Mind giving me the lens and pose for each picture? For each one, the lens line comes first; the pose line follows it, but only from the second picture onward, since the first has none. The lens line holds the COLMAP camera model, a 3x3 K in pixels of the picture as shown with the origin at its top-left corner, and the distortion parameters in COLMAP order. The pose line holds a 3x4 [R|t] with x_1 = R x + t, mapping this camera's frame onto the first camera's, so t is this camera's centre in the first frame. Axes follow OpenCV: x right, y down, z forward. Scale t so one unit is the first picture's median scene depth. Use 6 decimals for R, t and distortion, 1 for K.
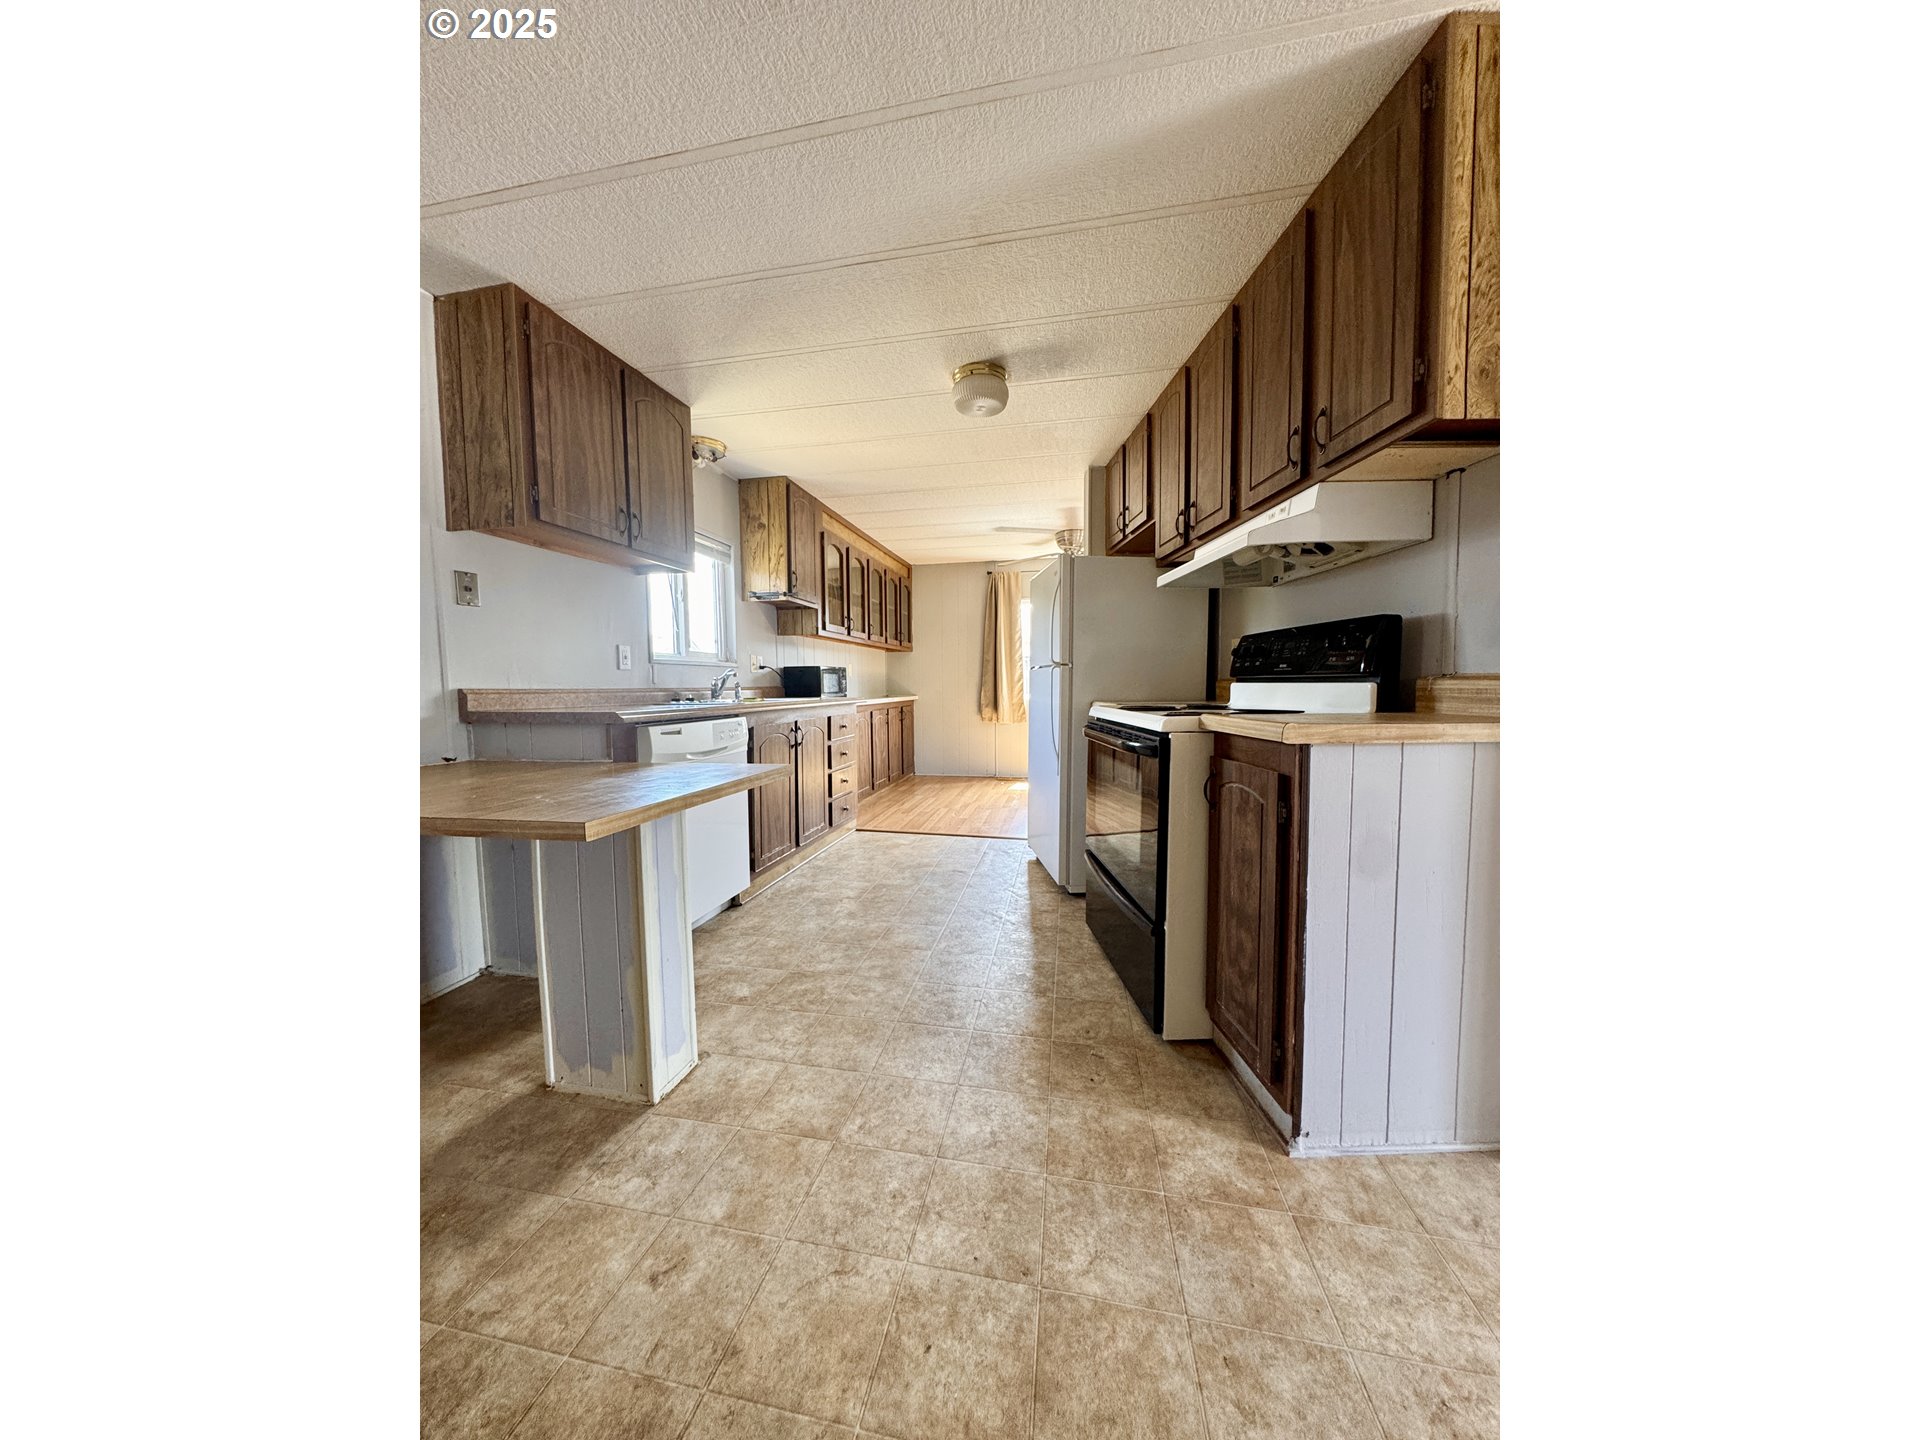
lens RADIAL K [[576.9, 0, 953.8], [0, 576.9, 721.6], [0, 0, 1]] dist [-0.001337, 0.000006]
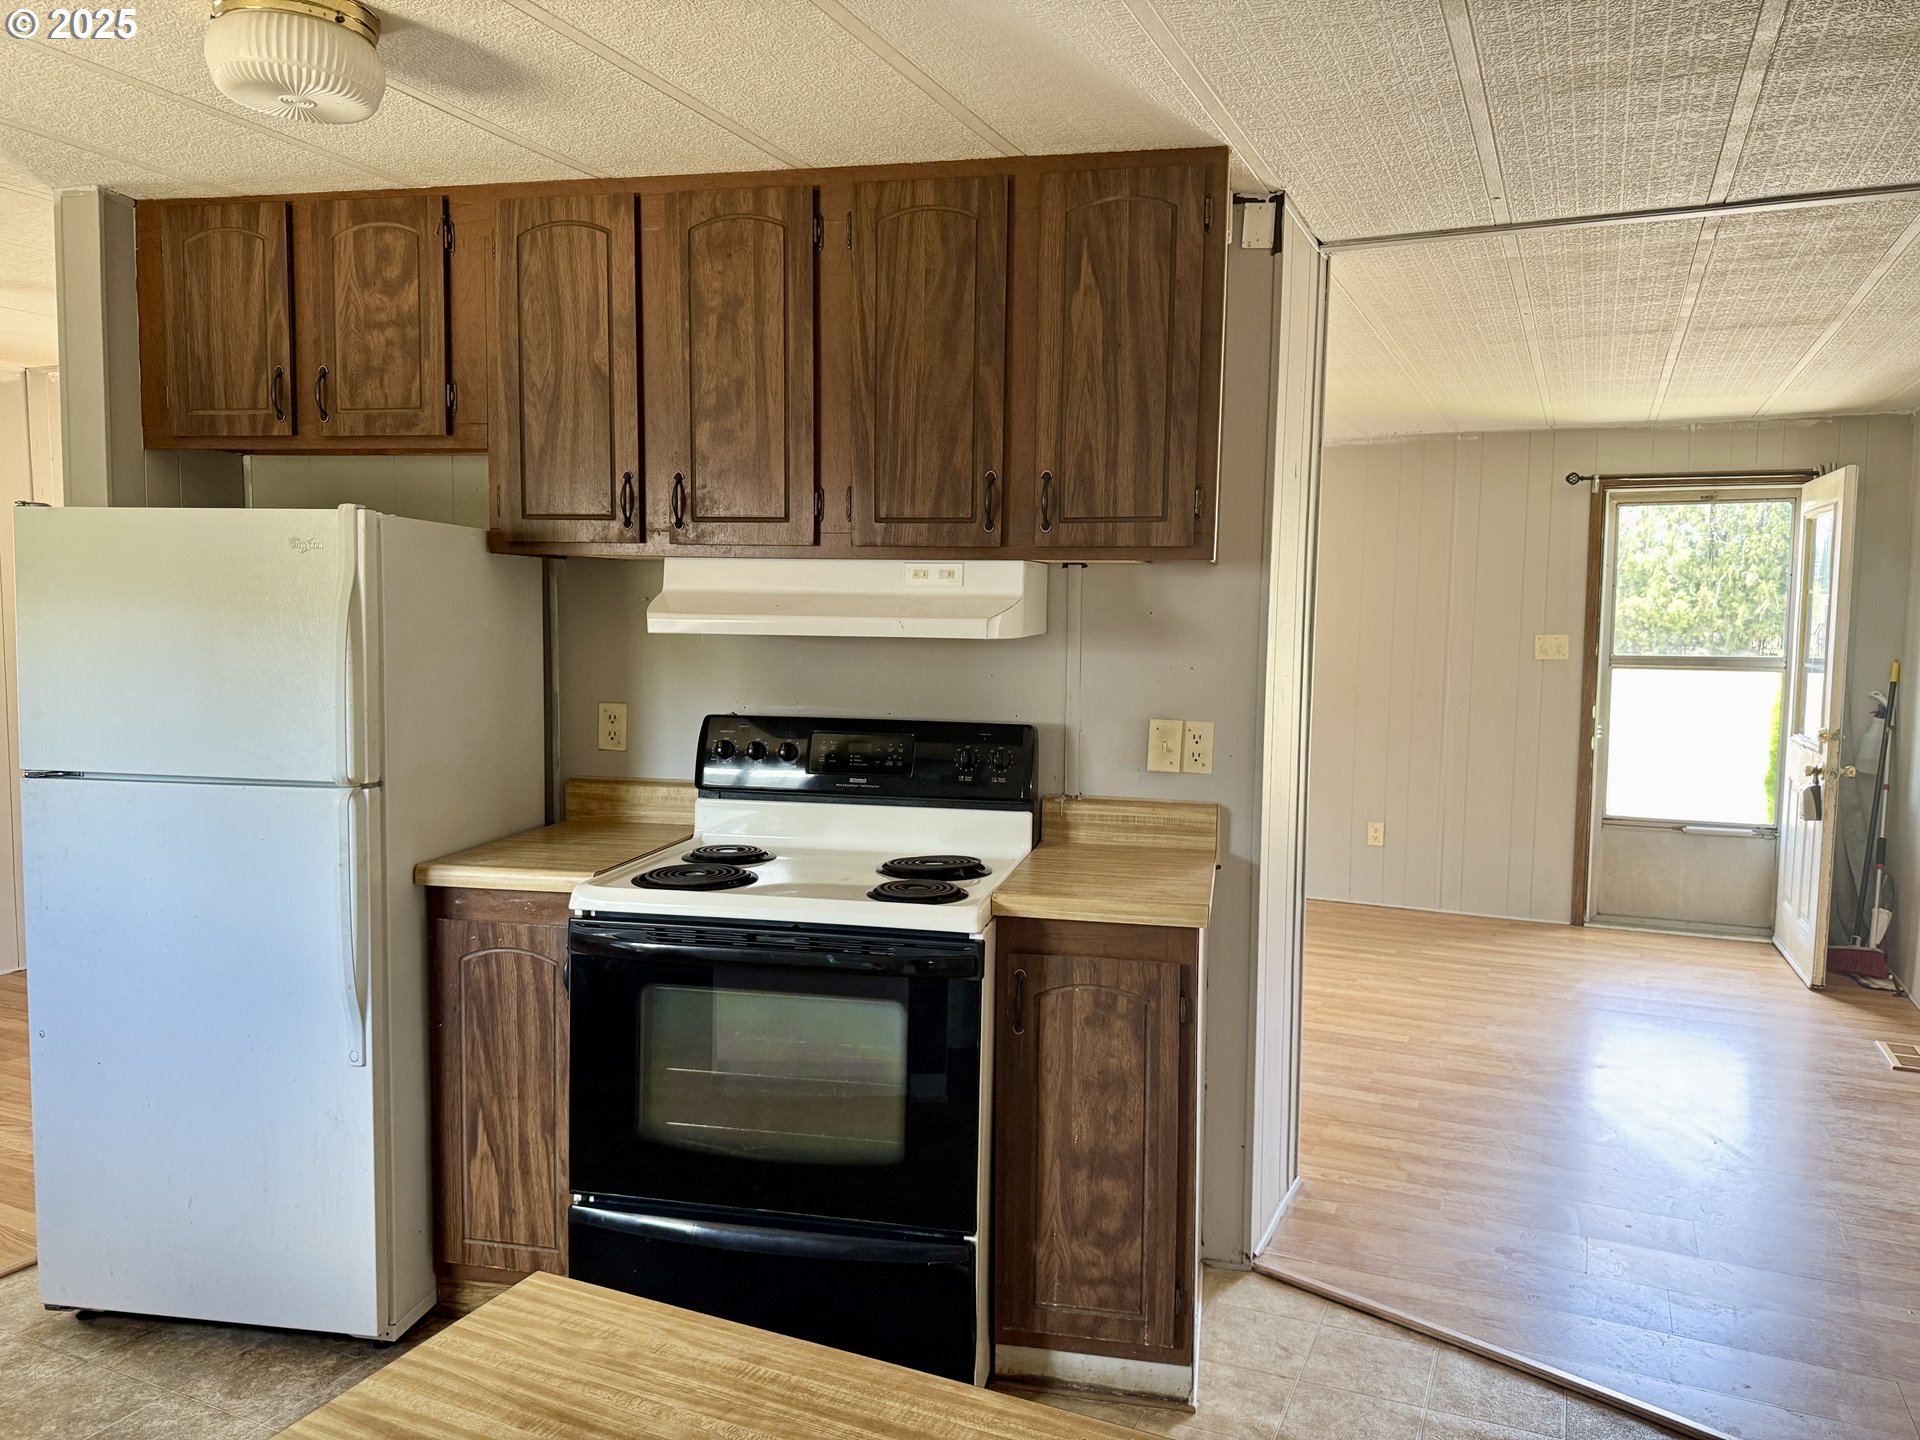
lens RADIAL K [[1381.5, 0, 956.1], [0, 1381.5, 731.5], [0, 0, 1]] dist [0.092526, -0.015998]
pose [[0.239437, -0.077131, 0.967843, -0.934640], [0.052566, 0.996407, 0.066403, -0.259003], [-0.969488, 0.034977, 0.242632, 0.536366]]
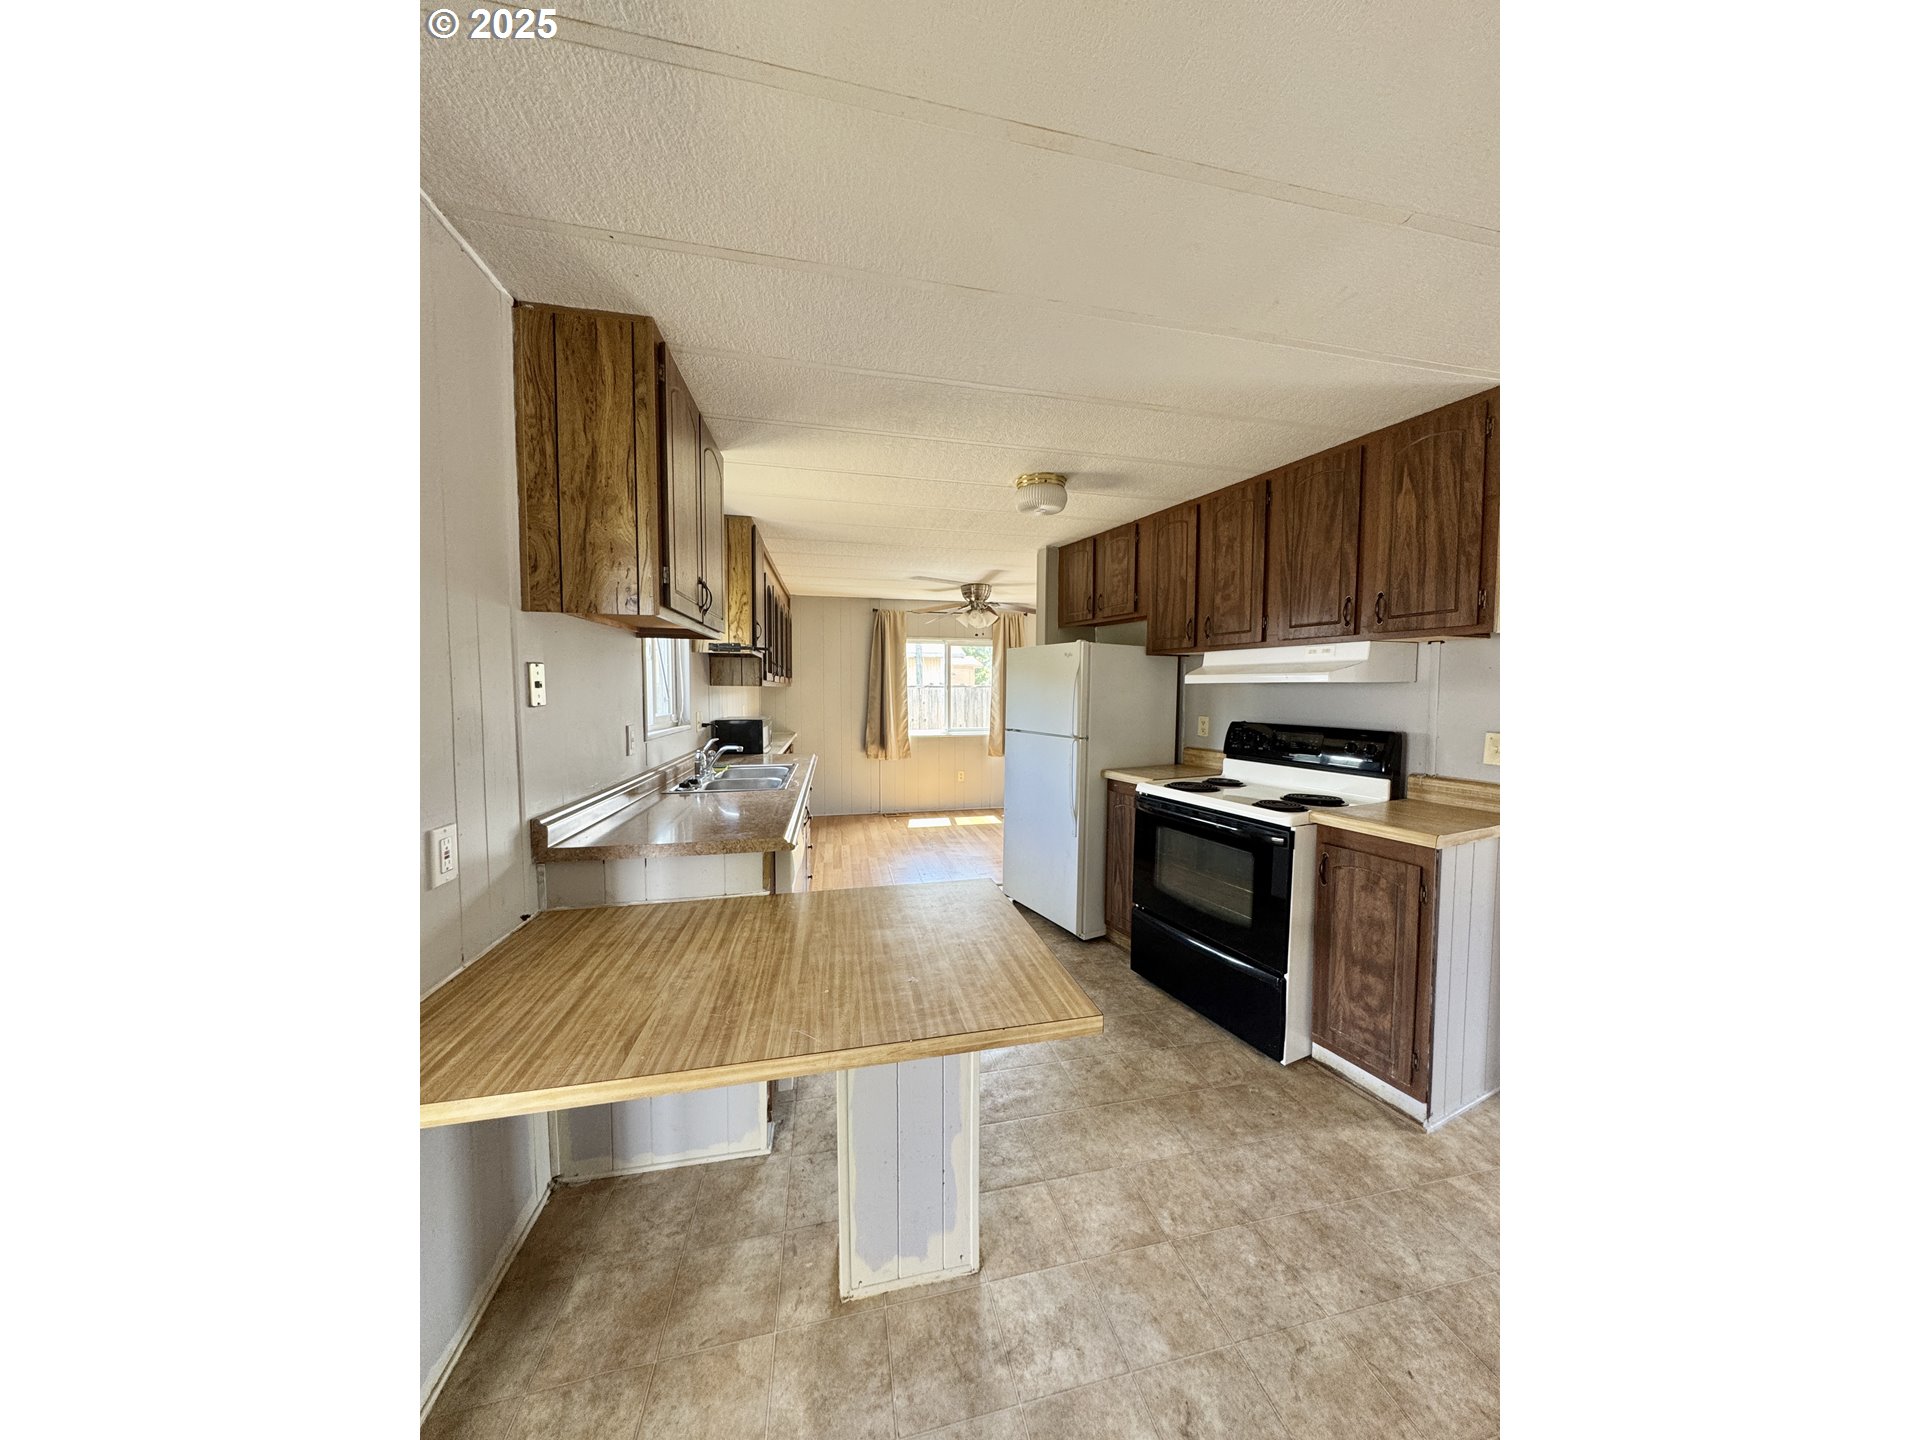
lens RADIAL K [[576.9, 0, 958.5], [0, 576.9, 723.8], [0, 0, 1]] dist [-0.001337, 0.000006]
pose [[0.916517, -0.011419, 0.399833, -0.693051], [0.014927, 0.999873, -0.005660, -0.180311], [-0.399717, 0.011156, 0.916571, 0.094535]]
